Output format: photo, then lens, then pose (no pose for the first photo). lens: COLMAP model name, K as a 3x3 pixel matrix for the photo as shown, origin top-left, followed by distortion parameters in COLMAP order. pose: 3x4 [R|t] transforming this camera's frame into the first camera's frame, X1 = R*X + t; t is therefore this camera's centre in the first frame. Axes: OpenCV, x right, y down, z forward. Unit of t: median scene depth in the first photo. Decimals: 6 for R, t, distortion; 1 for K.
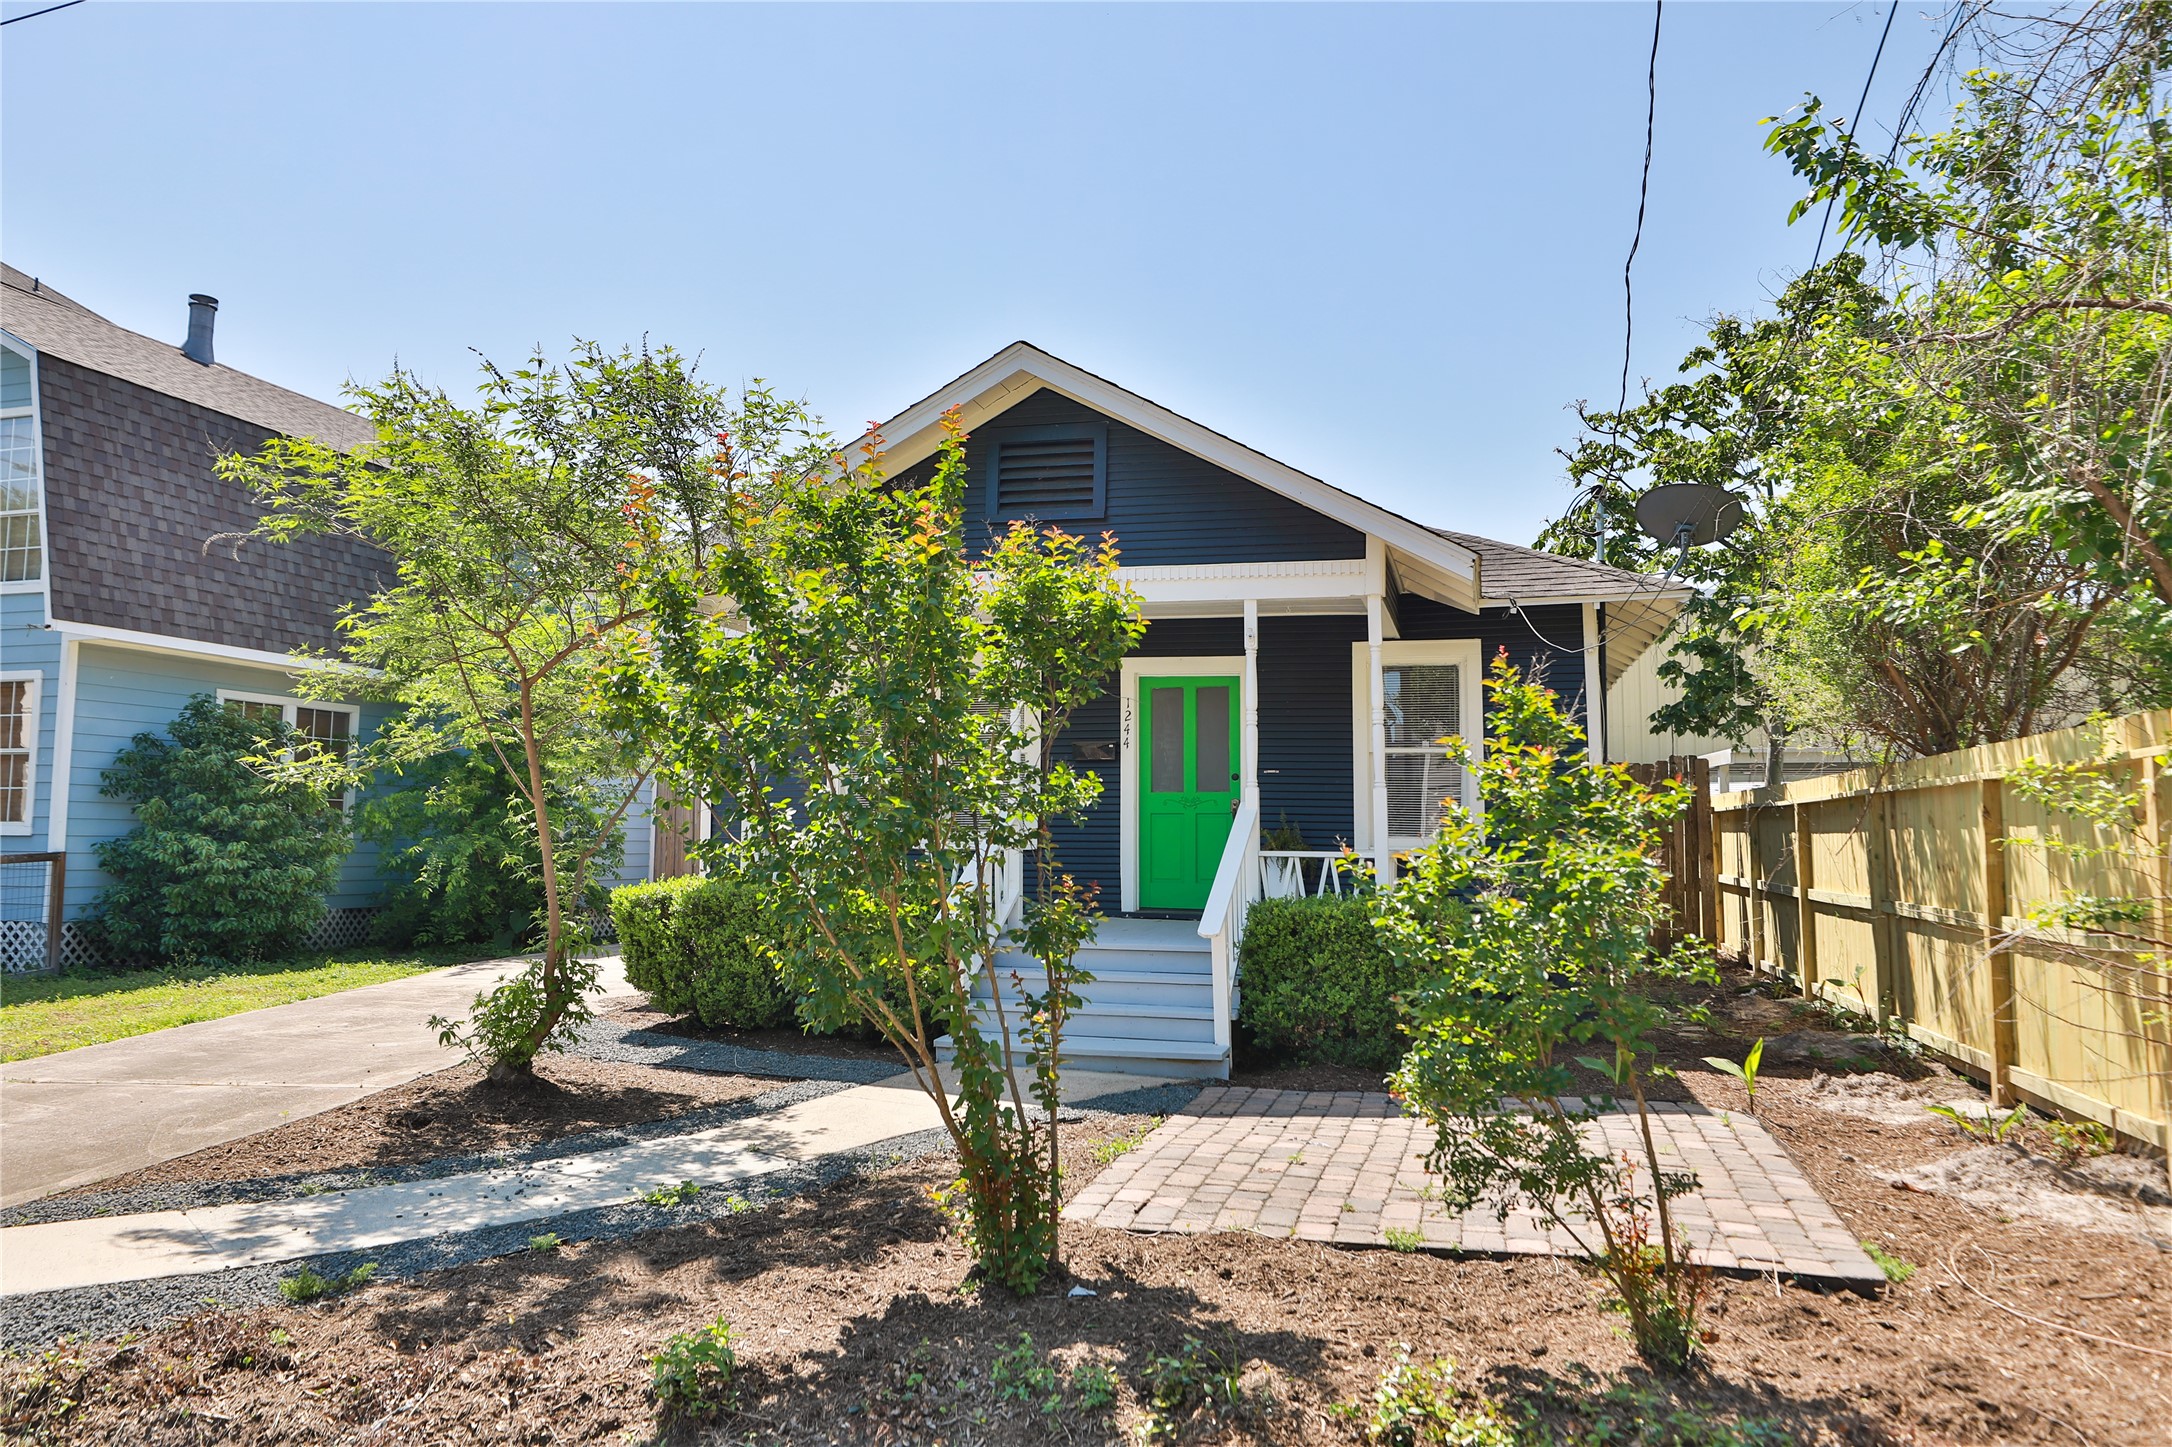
lens RADIAL K [[1409.2, 0, 1086.0], [0, 1409.2, 723.5], [0, 0, 1]] dist [-0.016835, -0.000258]
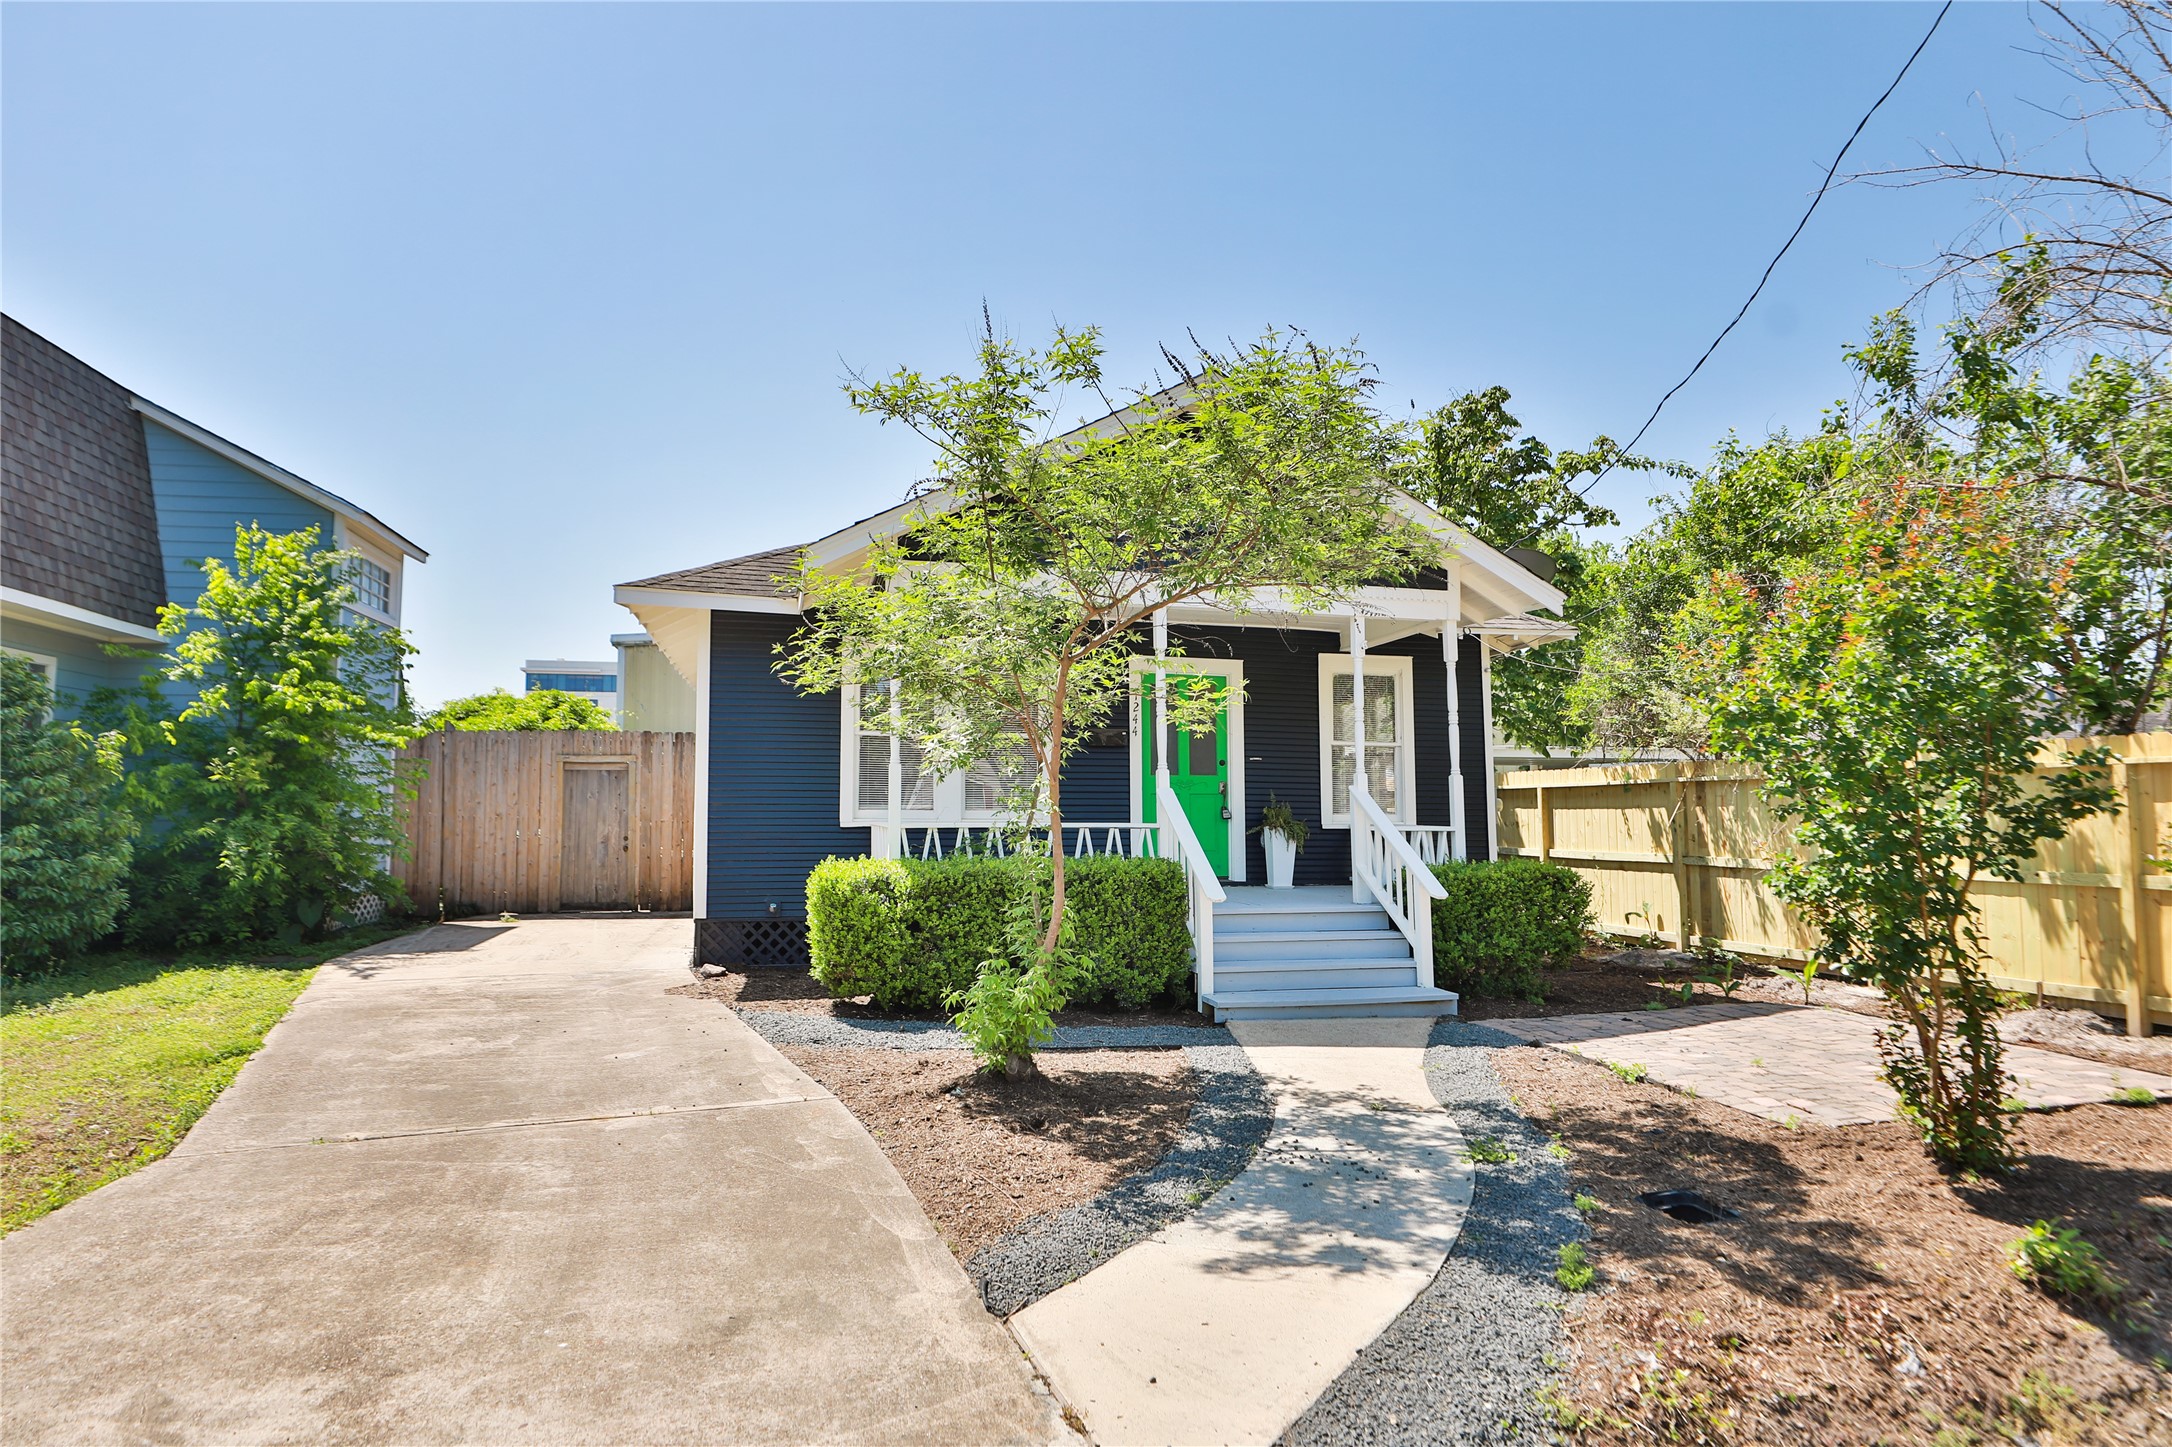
lens RADIAL K [[1235.2, 0, 1078.8], [0, 1235.2, 725.8], [0, 0, 1]] dist [-0.017353, 0.002429]
pose [[0.887538, 0.026883, 0.459949, -0.567899], [-0.032651, 0.999456, 0.004591, 0.007646], [-0.459576, -0.019092, 0.887933, 0.173446]]
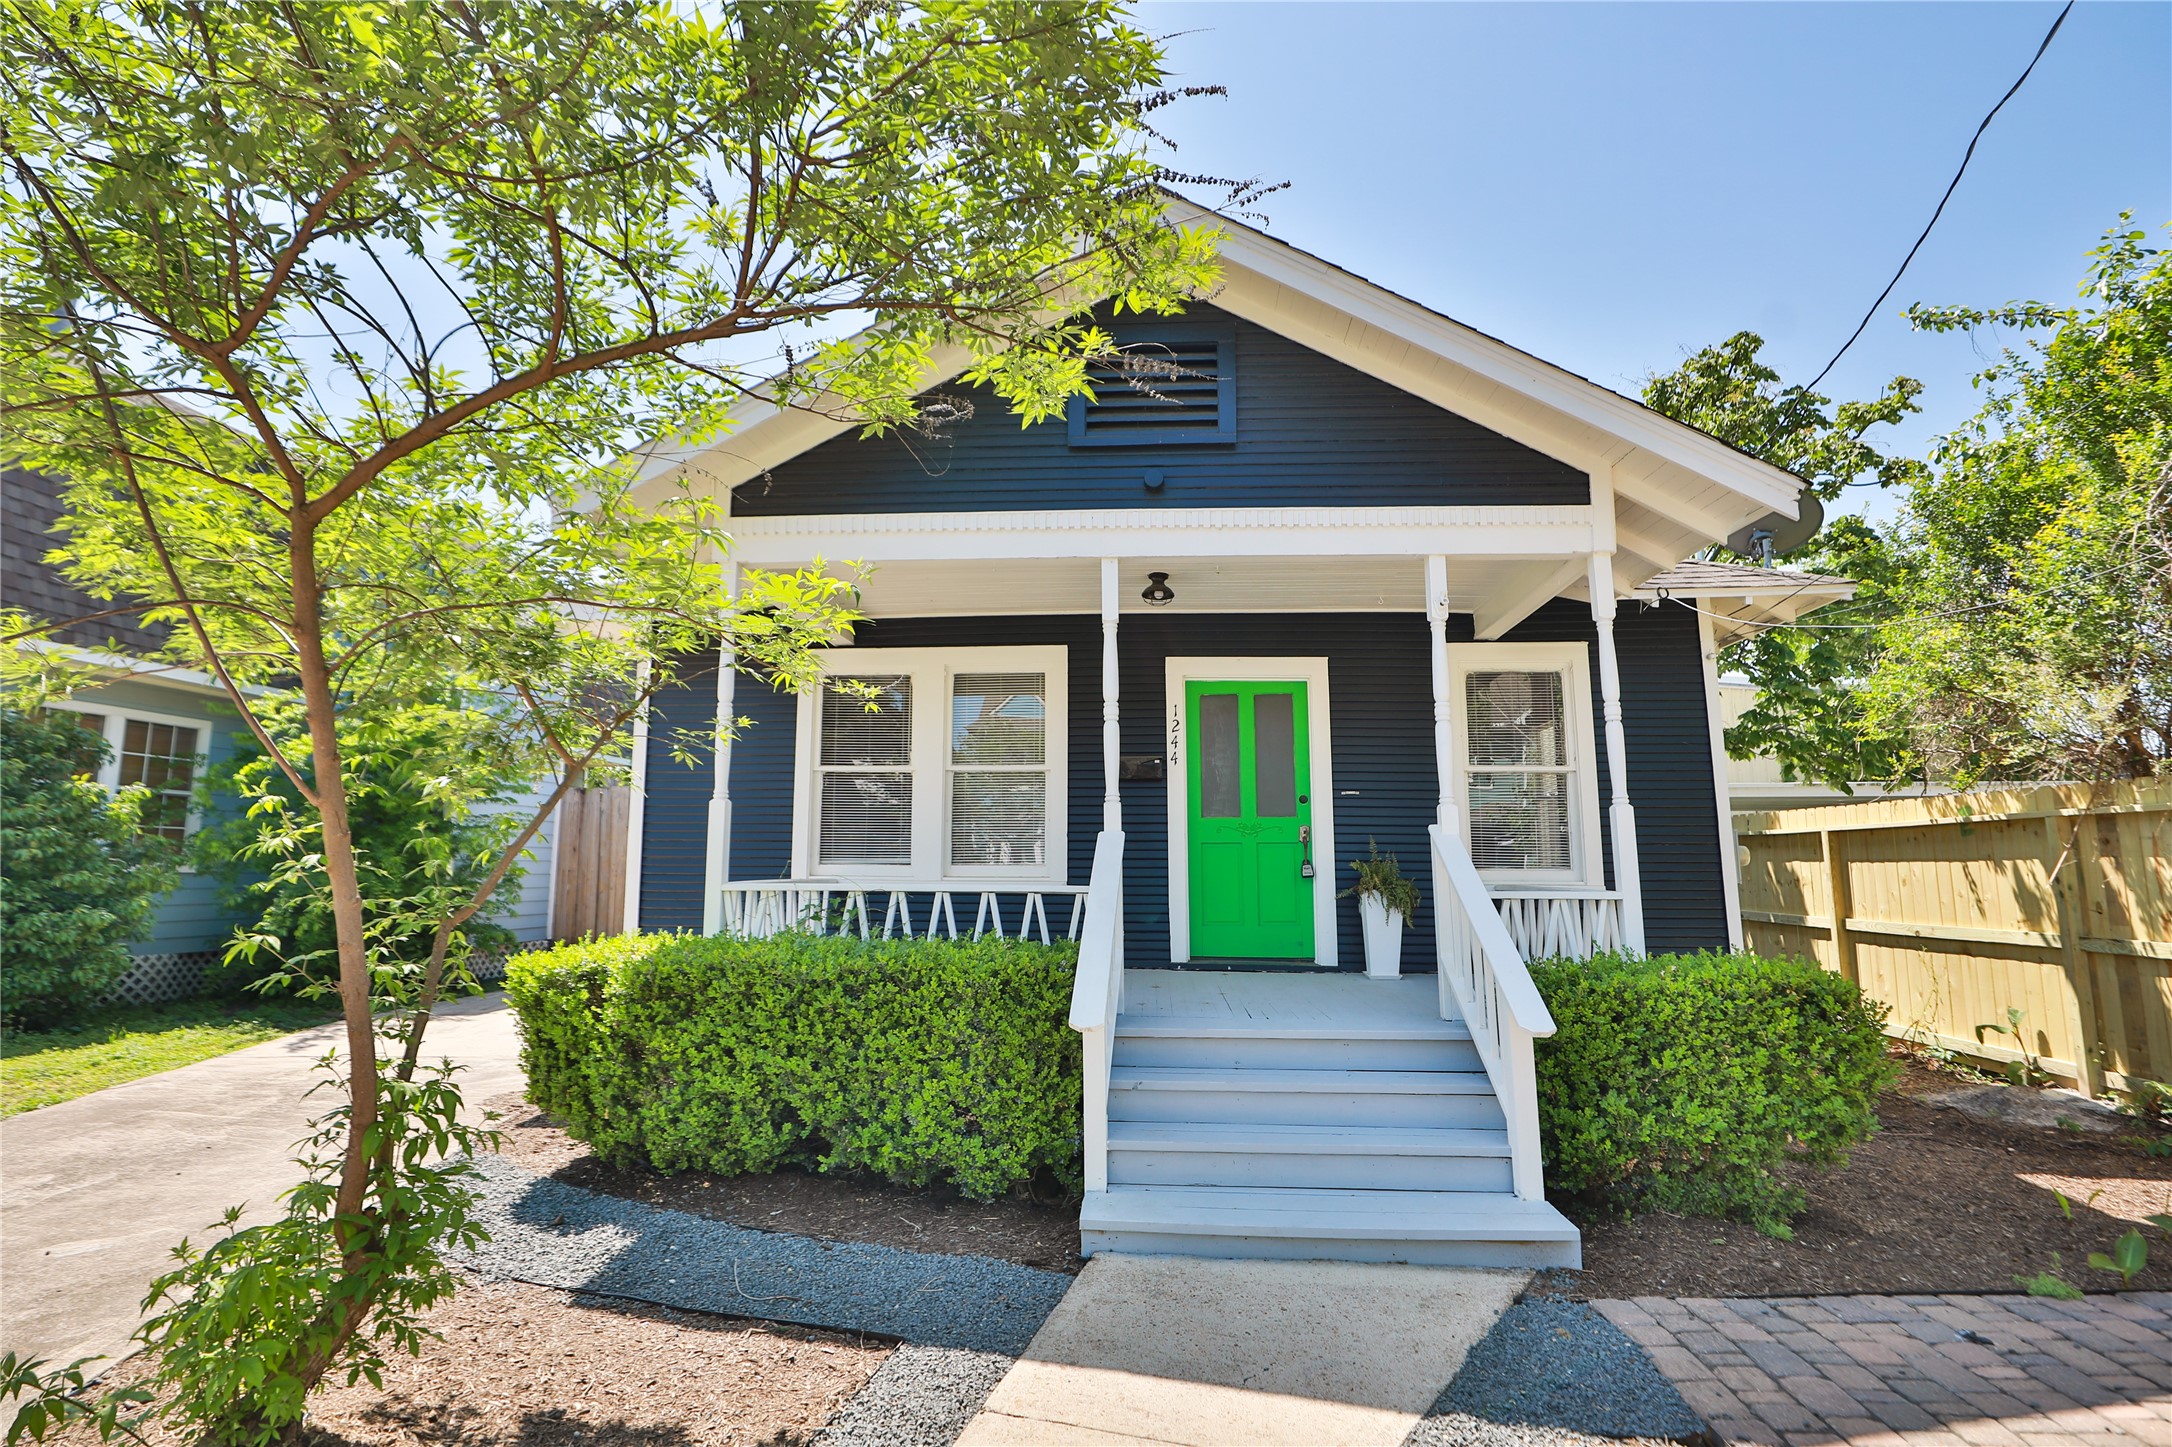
lens RADIAL K [[1049.4, 0, 1085.0], [0, 1049.4, 728.3], [0, 0, 1]] dist [-0.039163, 0.012441]
pose [[0.983797, 0.018849, 0.178294, -0.164264], [-0.009896, 0.998651, -0.050971, 0.034289], [-0.179014, 0.048381, 0.982656, 0.482621]]
